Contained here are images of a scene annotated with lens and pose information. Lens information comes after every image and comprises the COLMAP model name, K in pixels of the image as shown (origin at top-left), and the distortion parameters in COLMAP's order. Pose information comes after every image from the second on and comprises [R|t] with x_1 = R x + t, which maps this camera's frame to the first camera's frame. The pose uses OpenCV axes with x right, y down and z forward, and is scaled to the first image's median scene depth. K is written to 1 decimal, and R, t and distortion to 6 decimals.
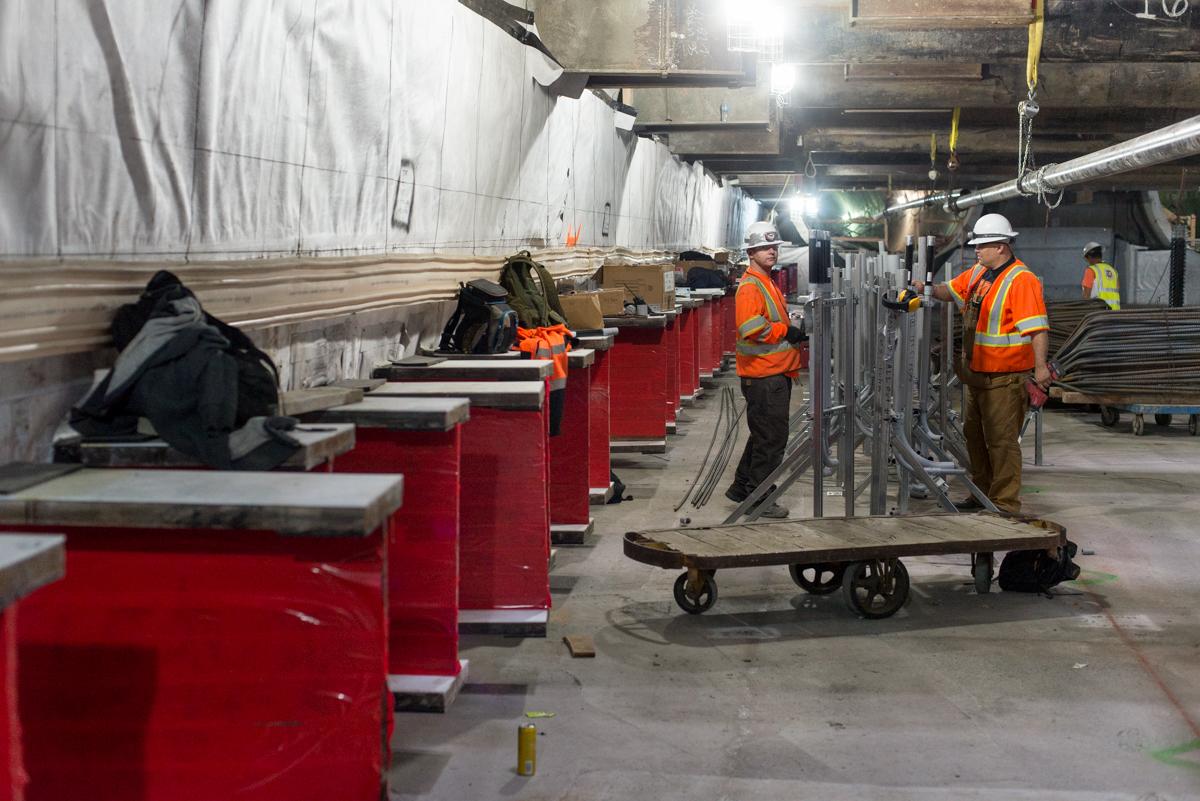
lens RADIAL K [[1702.1, 0, 600.0], [0, 1702.1, 400.5], [0, 0, 1]] dist [-0.160704, 0.006042]
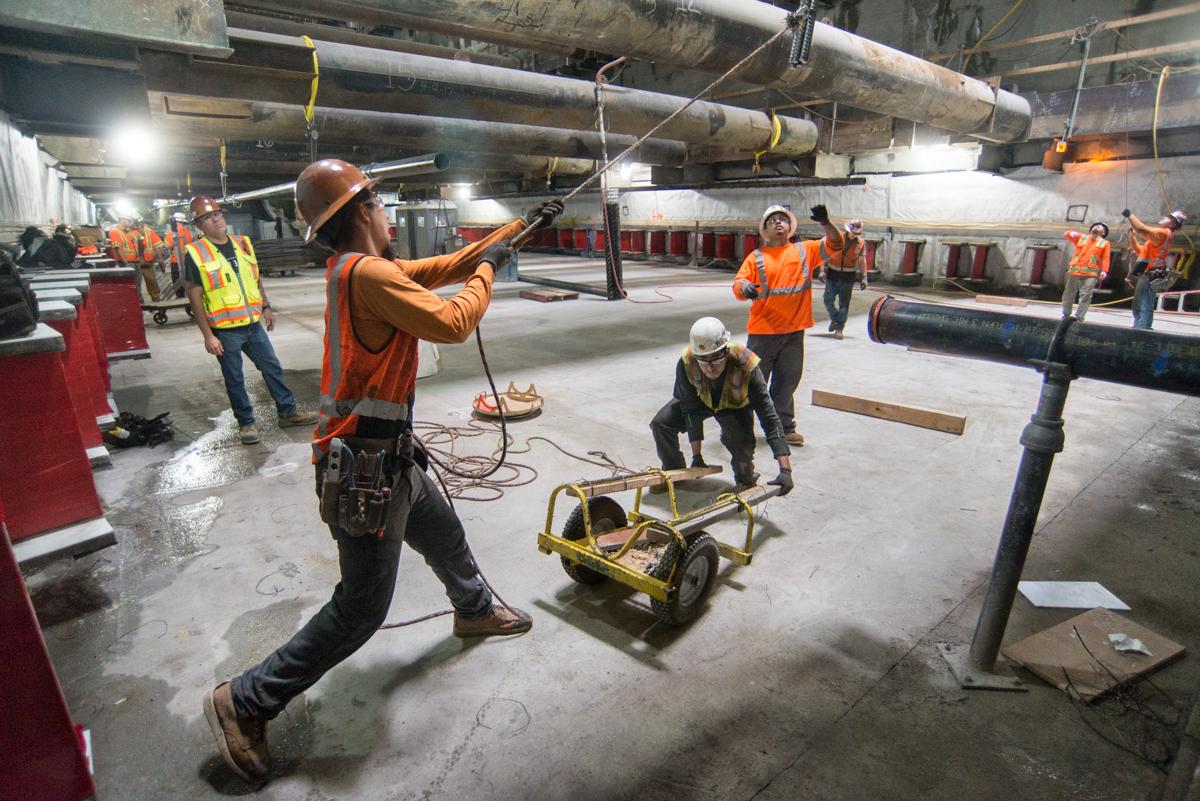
lens RADIAL K [[614.7, 0, 565.3], [0, 614.7, 401.7], [0, 0, 1]] dist [-0.025647, 0.000017]
pose [[0.725664, -0.197827, 0.658996, -0.109874], [0.065672, 0.973316, 0.219869, 0.030780], [-0.684908, -0.116274, 0.719293, -0.296955]]
